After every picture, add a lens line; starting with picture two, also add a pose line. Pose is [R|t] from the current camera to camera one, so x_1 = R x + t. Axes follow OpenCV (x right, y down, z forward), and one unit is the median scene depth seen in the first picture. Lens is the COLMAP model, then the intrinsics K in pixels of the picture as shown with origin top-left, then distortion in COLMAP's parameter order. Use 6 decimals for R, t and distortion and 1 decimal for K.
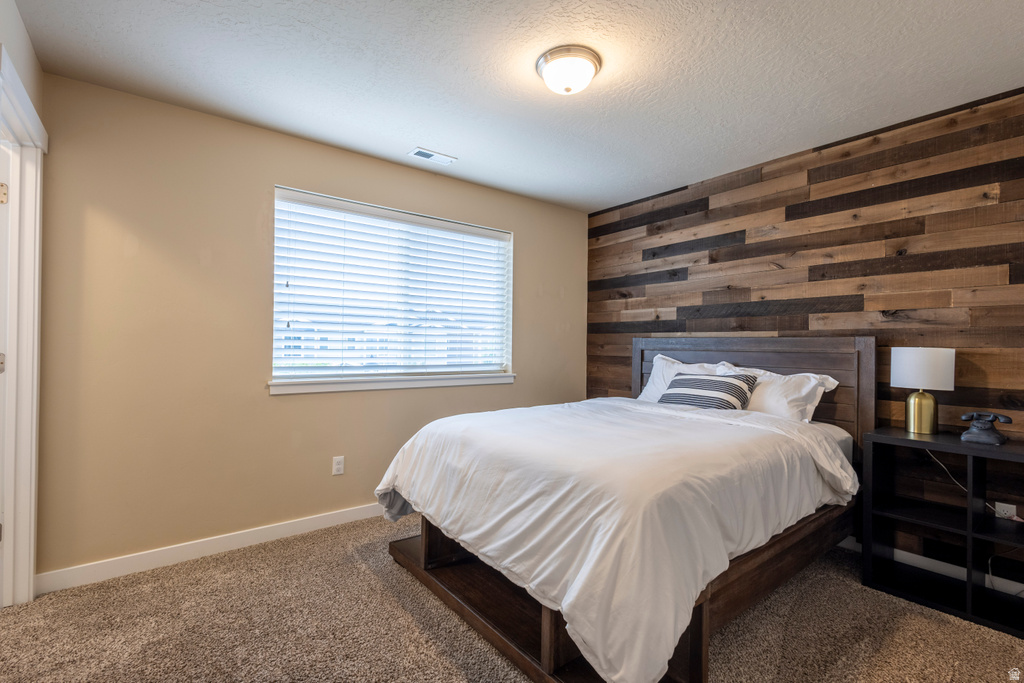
lens RADIAL K [[471.0, 0, 512.9], [0, 471.0, 343.6], [0, 0, 1]] dist [0.008846, -0.001704]
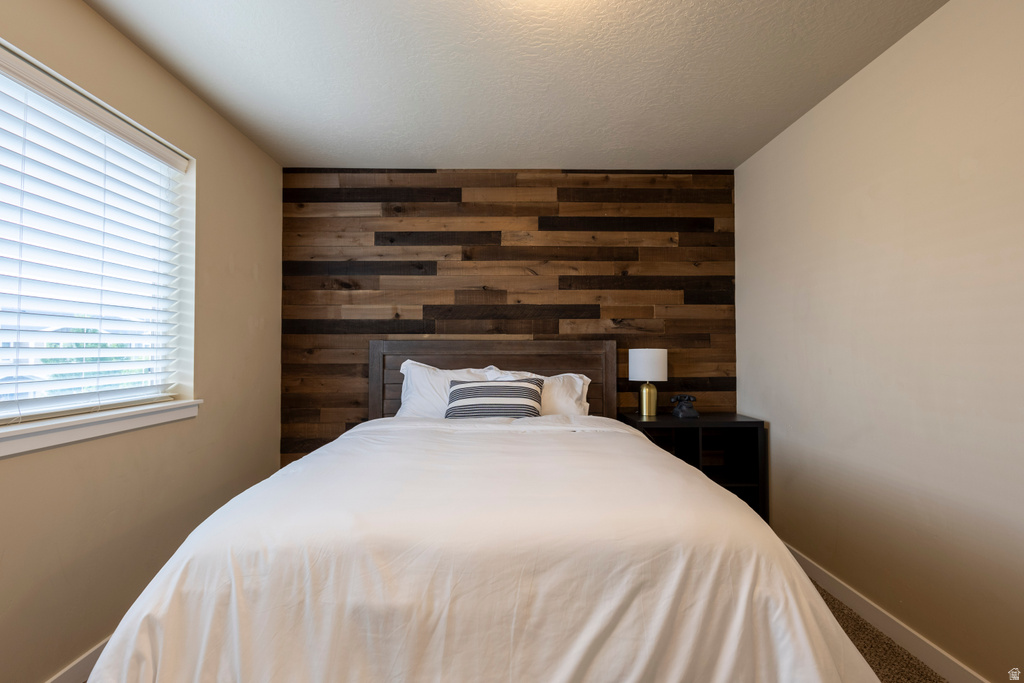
lens RADIAL K [[471.0, 0, 511.7], [0, 471.0, 340.0], [0, 0, 1]] dist [0.008846, -0.001704]
pose [[0.593203, 0.005148, 0.805036, -0.301731], [0.005851, 0.999926, -0.010705, -0.003353], [-0.805031, 0.011061, 0.593129, 0.420888]]
